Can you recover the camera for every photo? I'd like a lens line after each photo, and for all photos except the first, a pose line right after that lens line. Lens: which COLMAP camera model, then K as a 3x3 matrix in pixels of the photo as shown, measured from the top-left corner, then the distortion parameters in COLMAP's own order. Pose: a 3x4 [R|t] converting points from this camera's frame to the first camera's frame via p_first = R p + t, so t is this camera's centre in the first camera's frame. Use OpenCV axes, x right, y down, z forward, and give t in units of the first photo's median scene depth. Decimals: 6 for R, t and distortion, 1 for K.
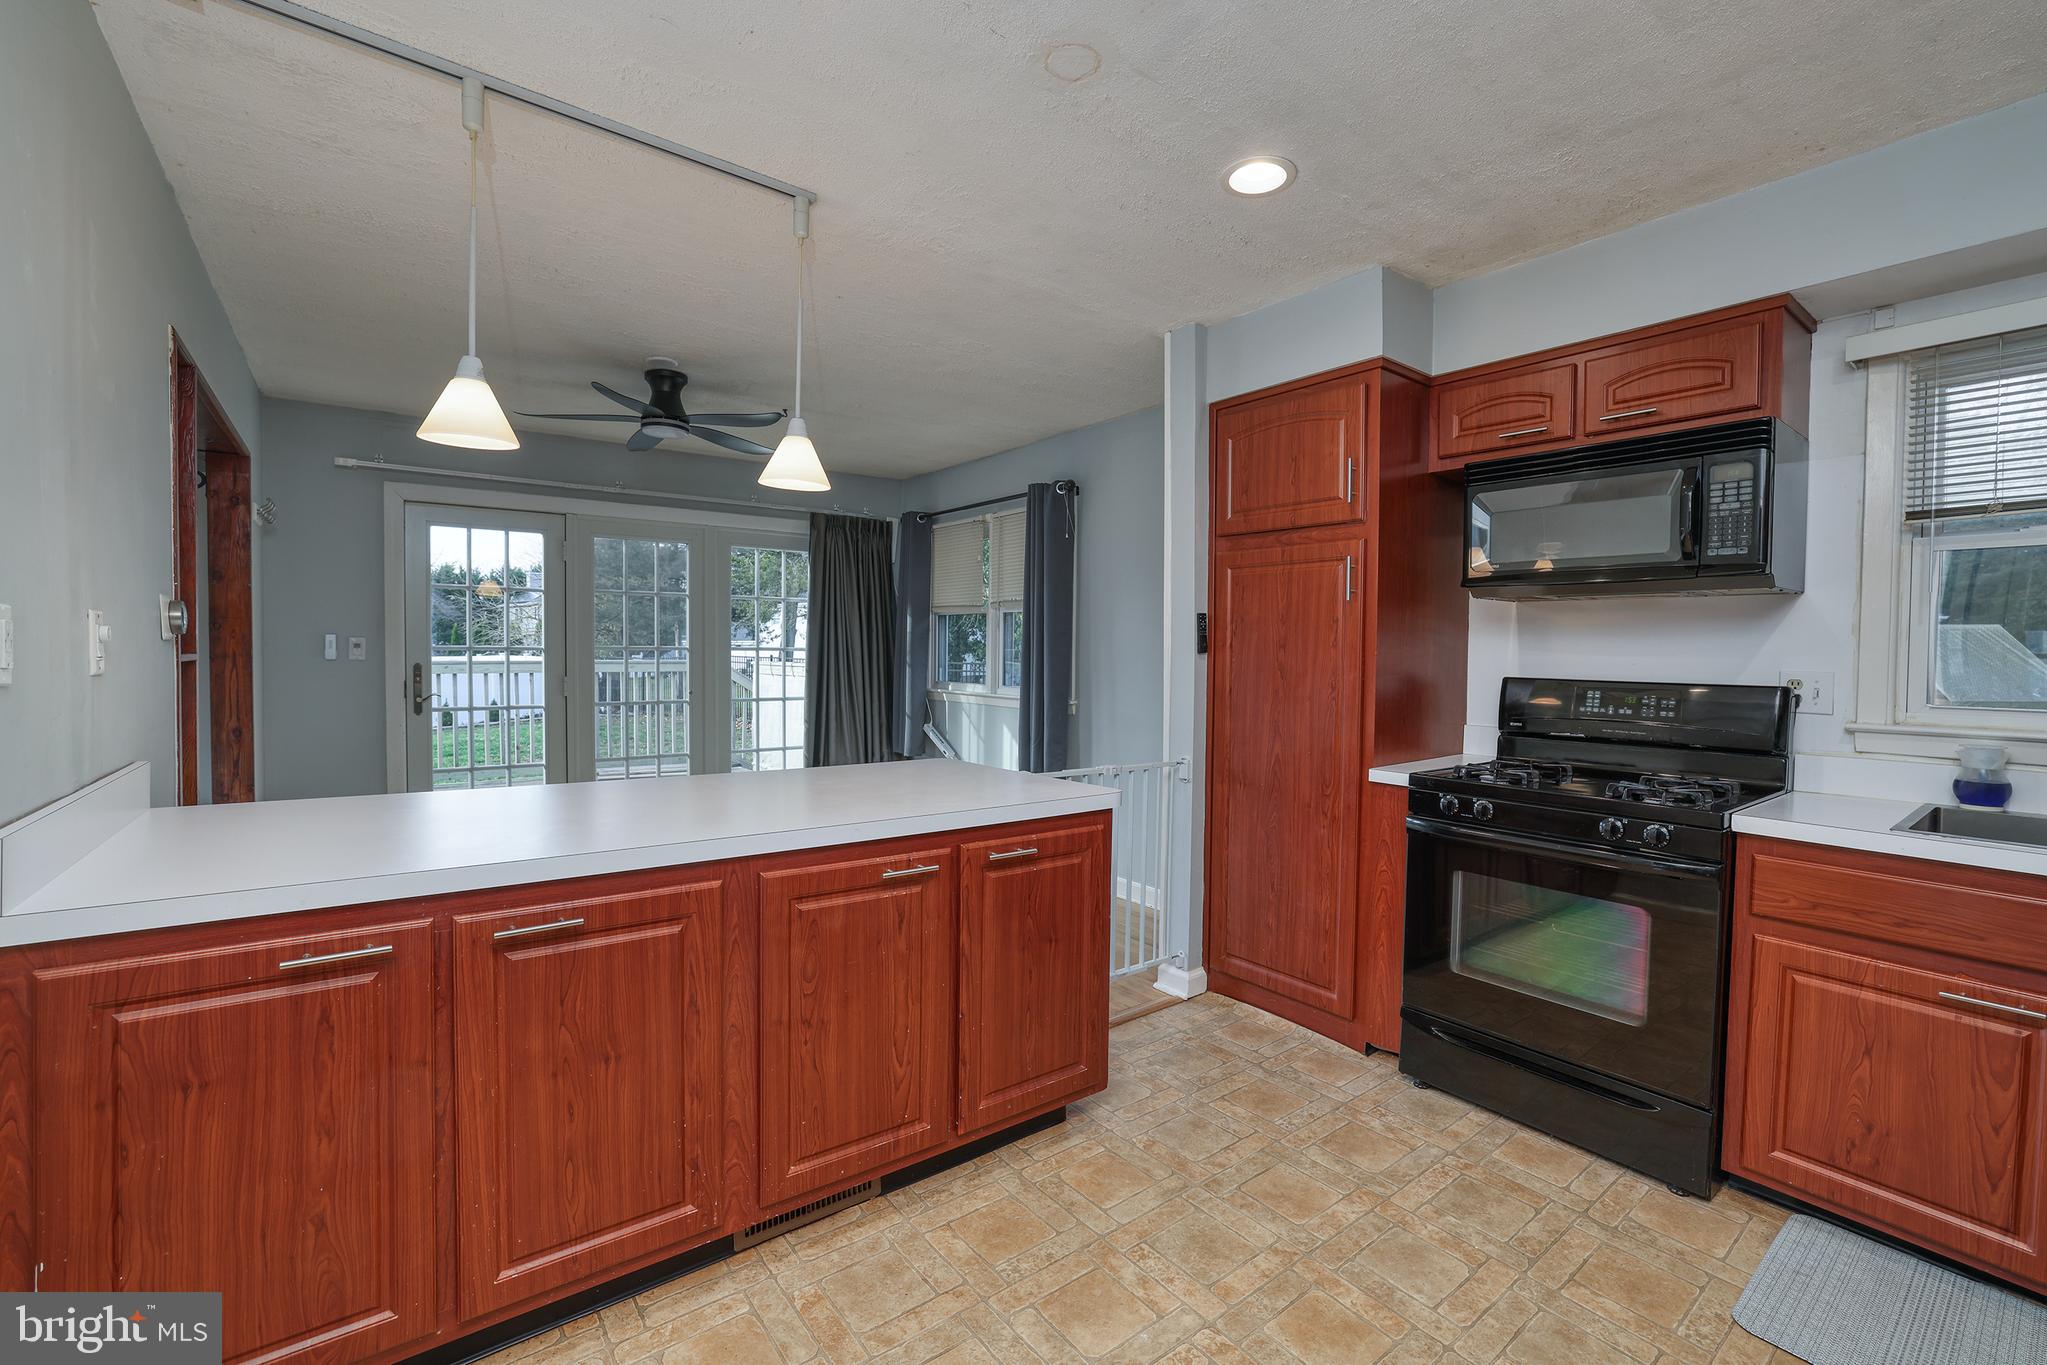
lens RADIAL K [[874.5, 0, 1017.1], [0, 874.5, 670.6], [0, 0, 1]] dist [-0.039918, 0.012927]
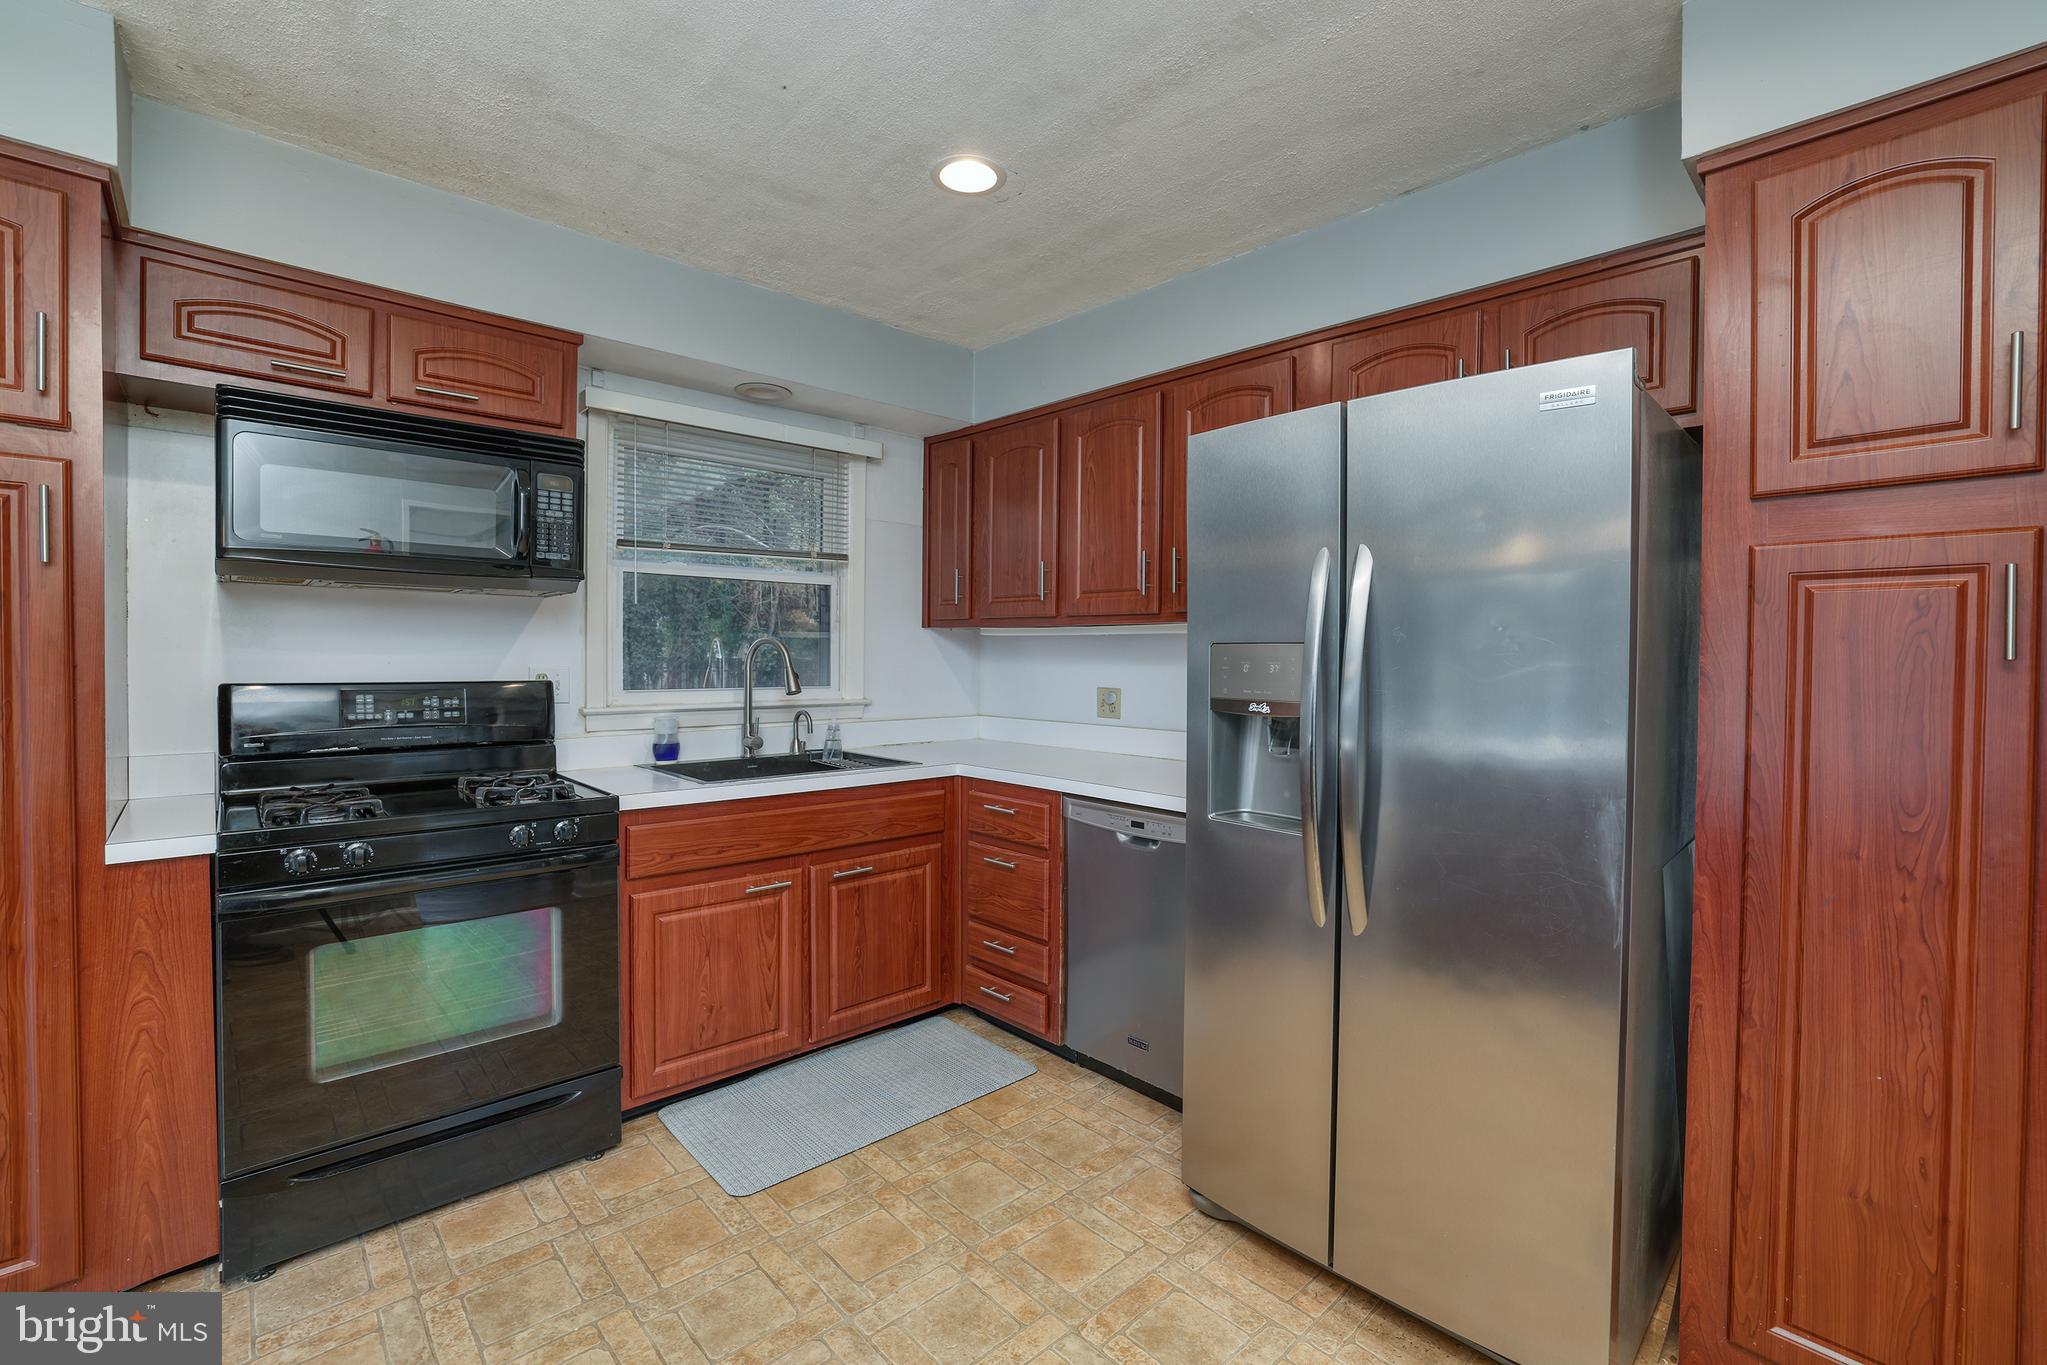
lens RADIAL K [[877.4, 0, 1032.8], [0, 877.4, 669.5], [0, 0, 1]] dist [-0.050757, 0.014605]
pose [[-0.125626, -0.026386, 0.991727, -0.317777], [0.015954, 0.999463, 0.028613, -0.018901], [-0.991949, 0.019416, -0.125138, 0.540606]]
